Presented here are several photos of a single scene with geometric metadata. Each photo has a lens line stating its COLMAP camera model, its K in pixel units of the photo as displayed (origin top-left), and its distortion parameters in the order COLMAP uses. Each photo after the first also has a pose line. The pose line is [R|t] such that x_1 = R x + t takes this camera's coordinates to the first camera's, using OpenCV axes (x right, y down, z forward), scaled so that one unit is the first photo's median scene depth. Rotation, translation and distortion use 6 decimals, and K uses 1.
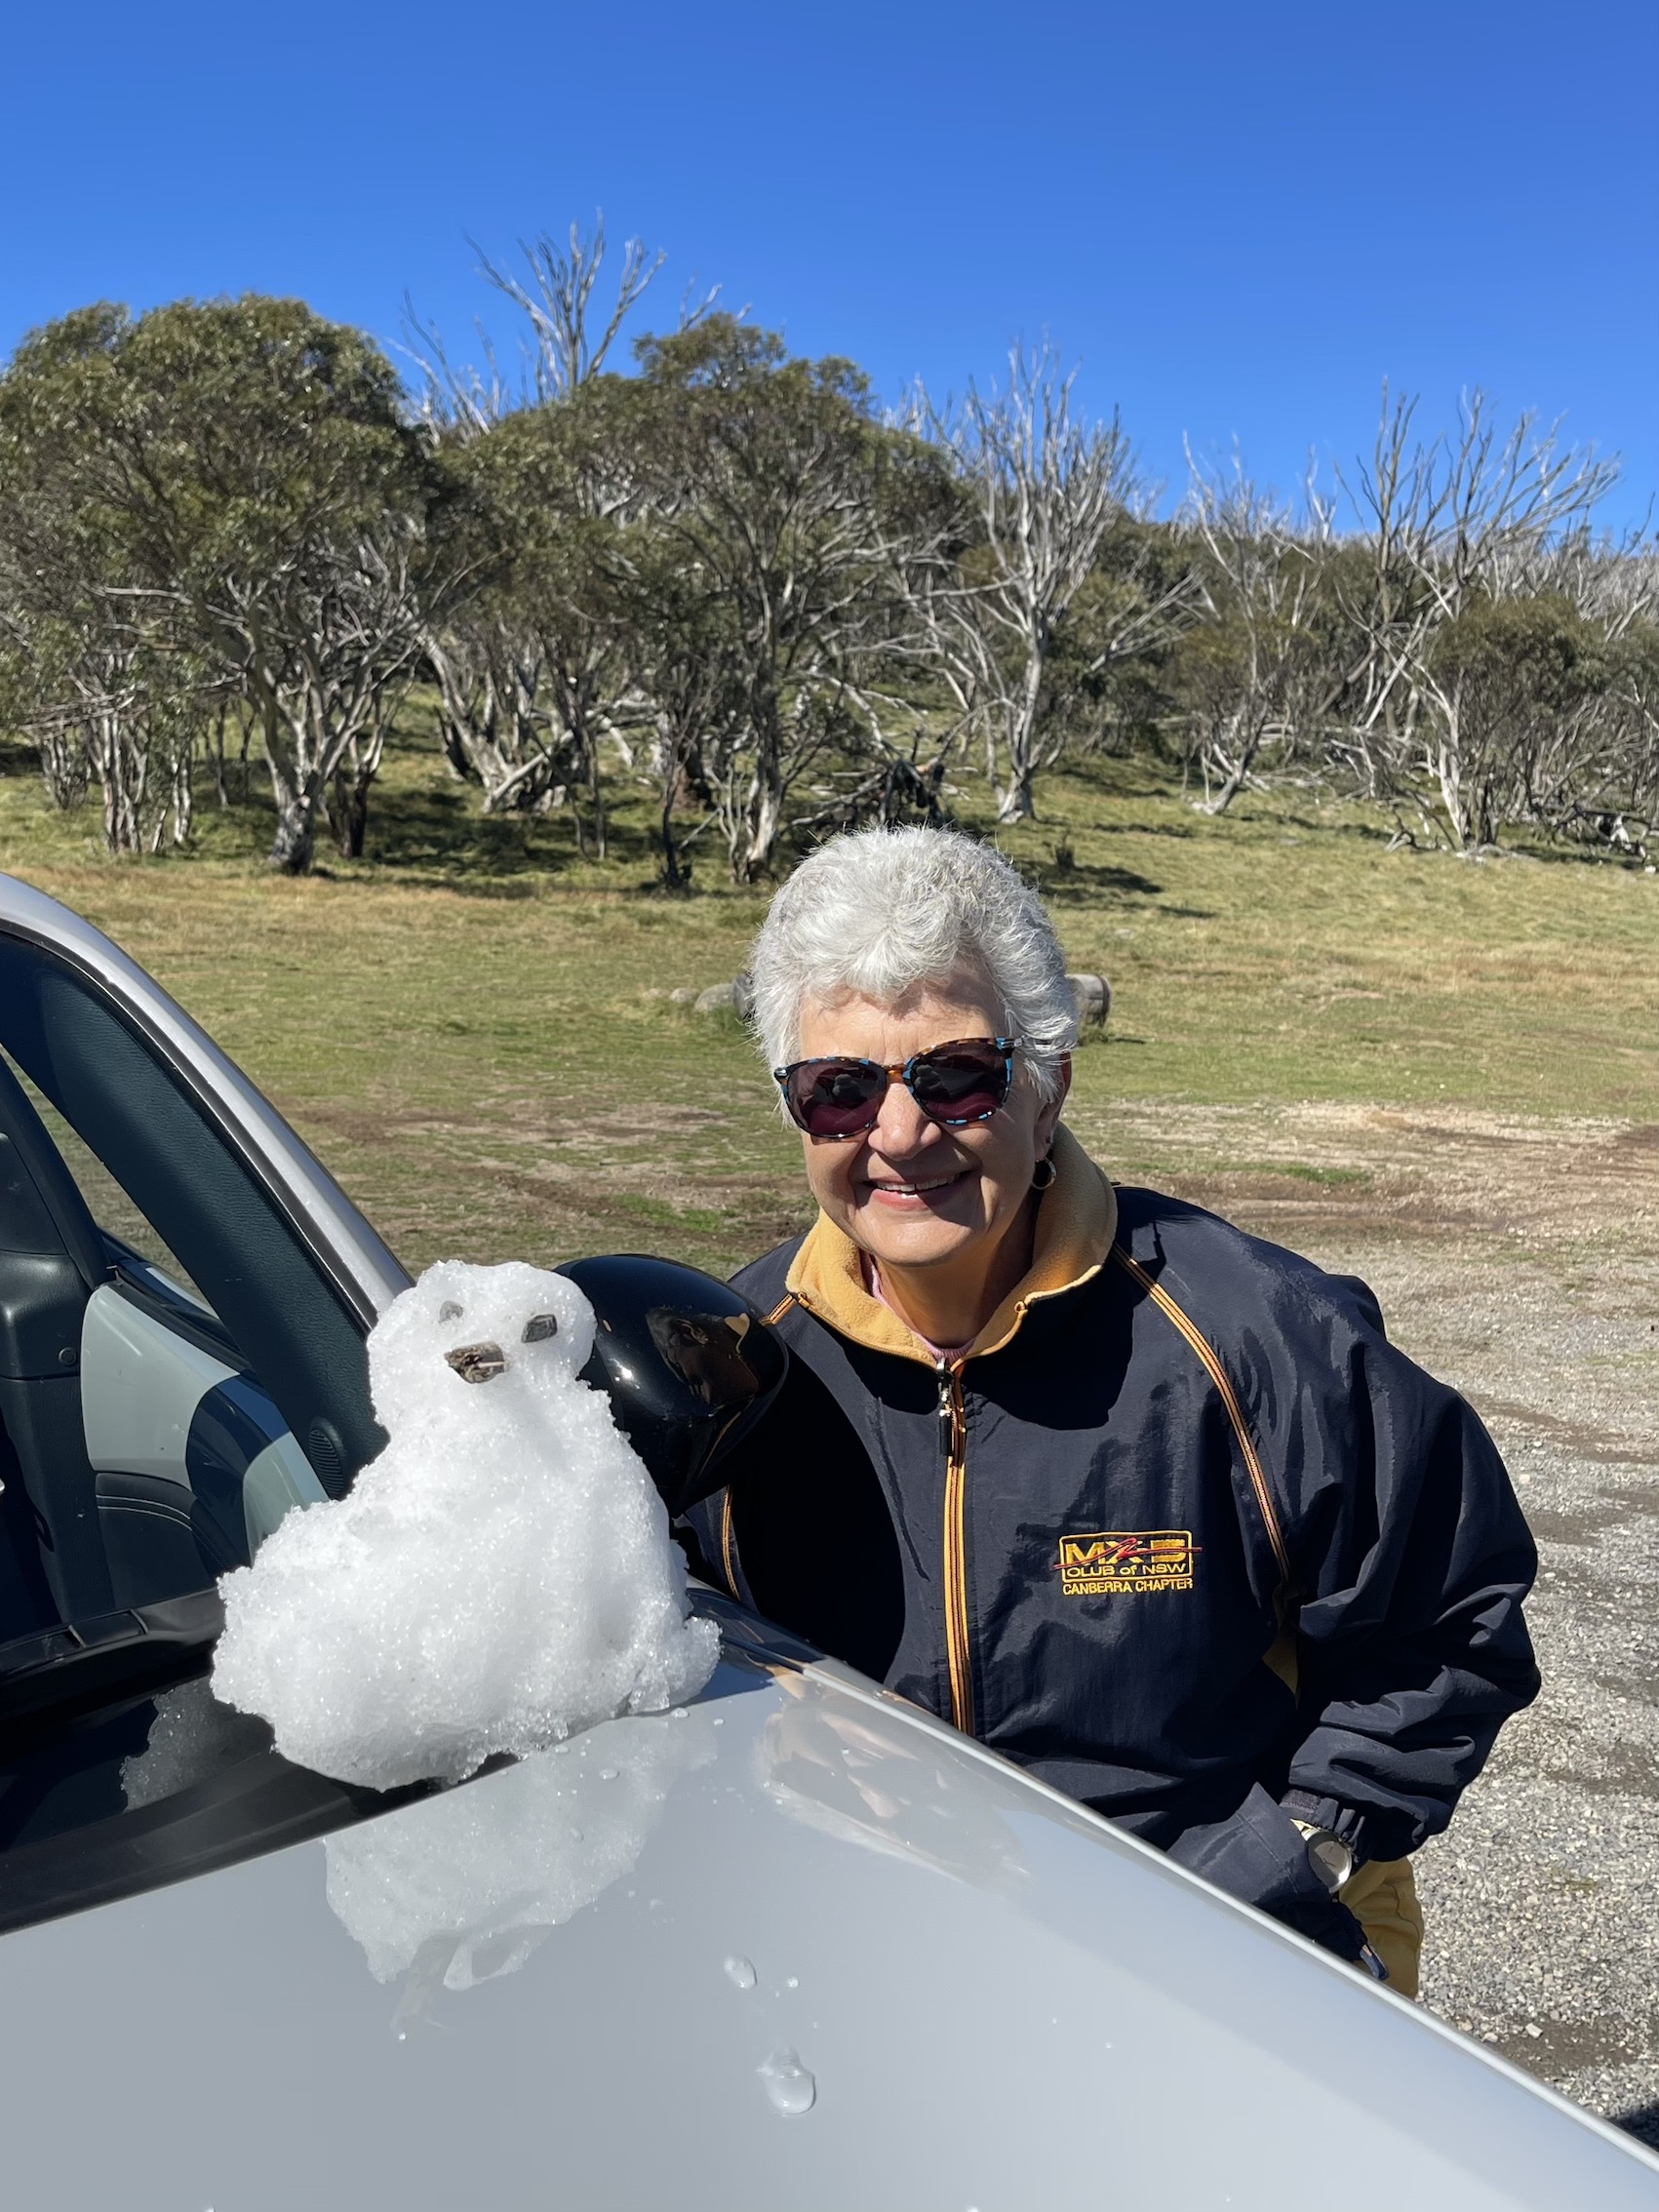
lens RADIAL K [[2321.1, 0, 829.5], [0, 2321.1, 1105.1], [0, 0, 1]] dist [-0.008331, 0.000000]
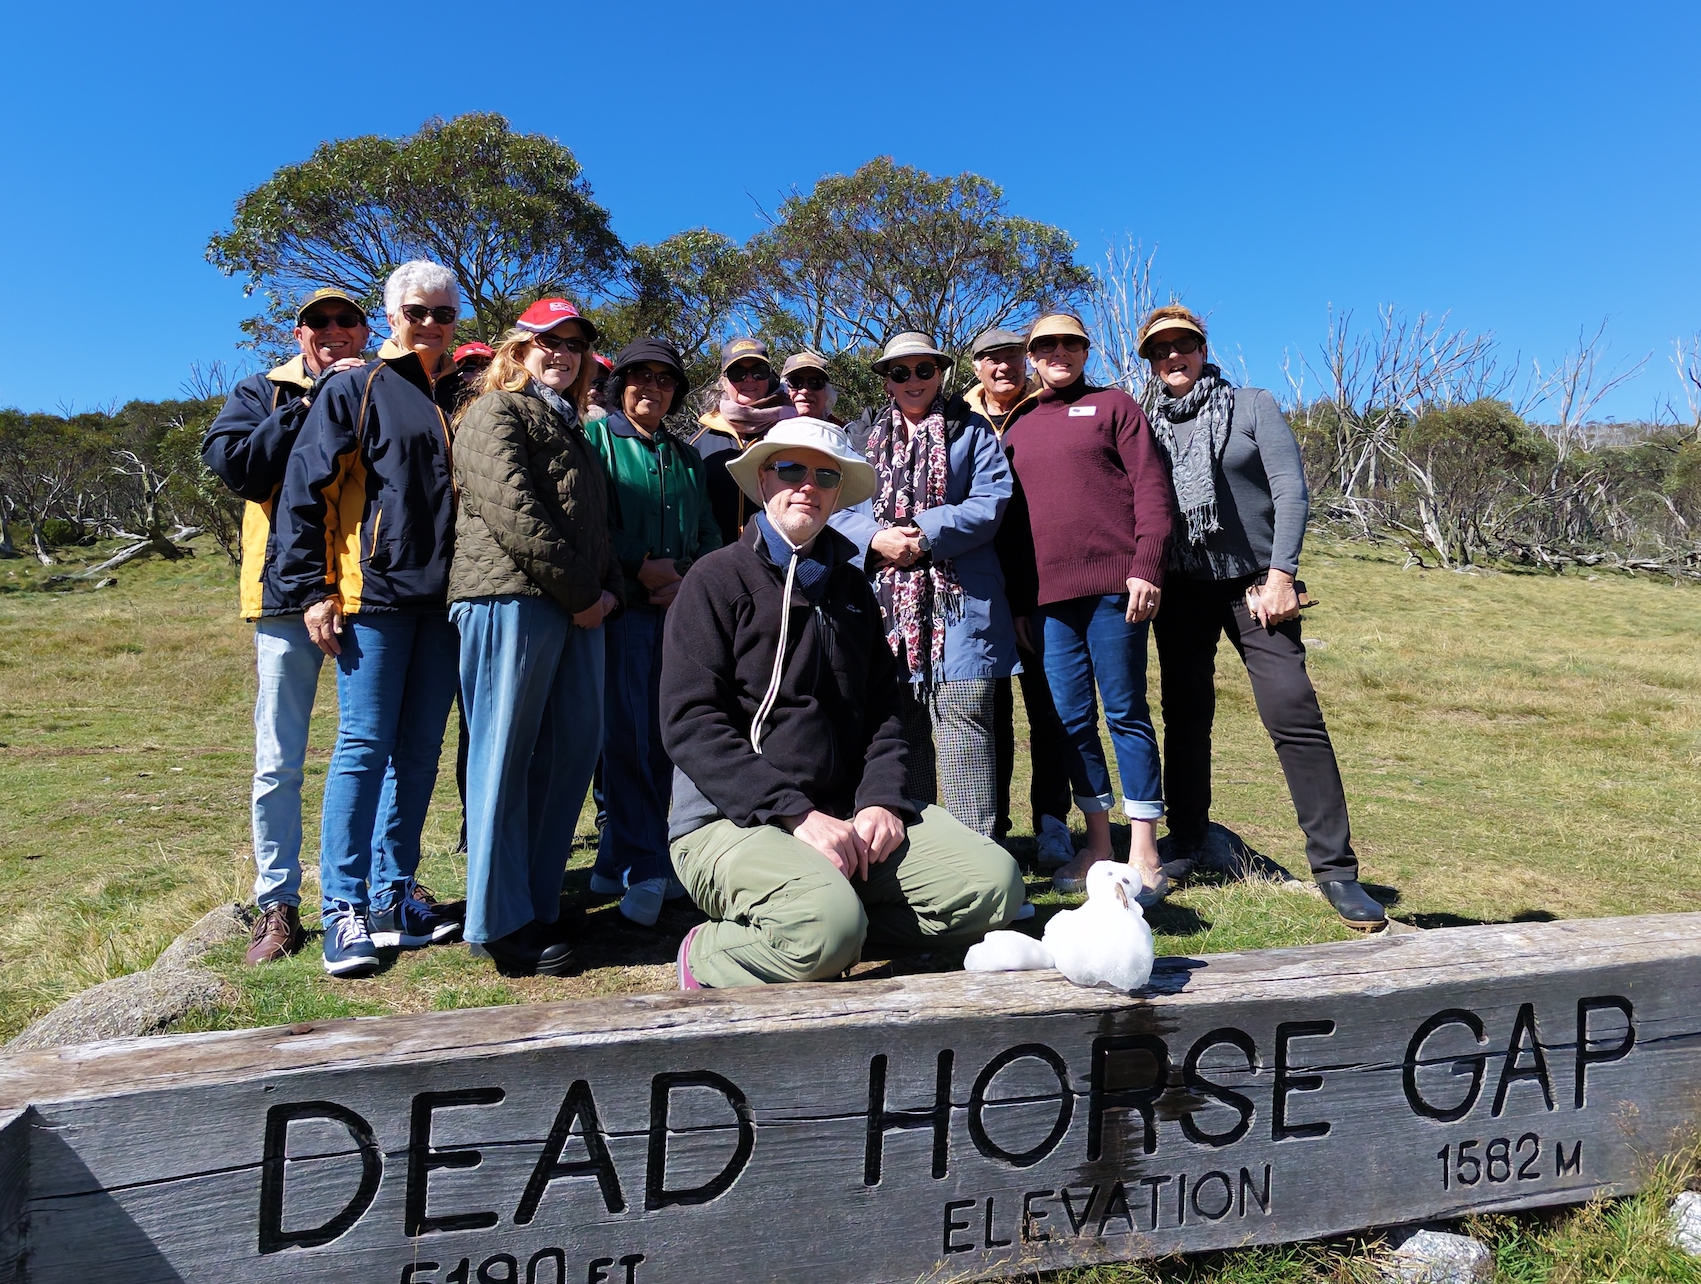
lens RADIAL K [[792.4, 0, 857.6], [0, 792.4, 641.0], [0, 0, 1]] dist [-0.001223, -0.000075]
pose [[0.977113, -0.032272, -0.210258, 0.017569], [0.016736, 0.997024, -0.075252, -0.034069], [0.212060, 0.070011, 0.974746, 0.438910]]
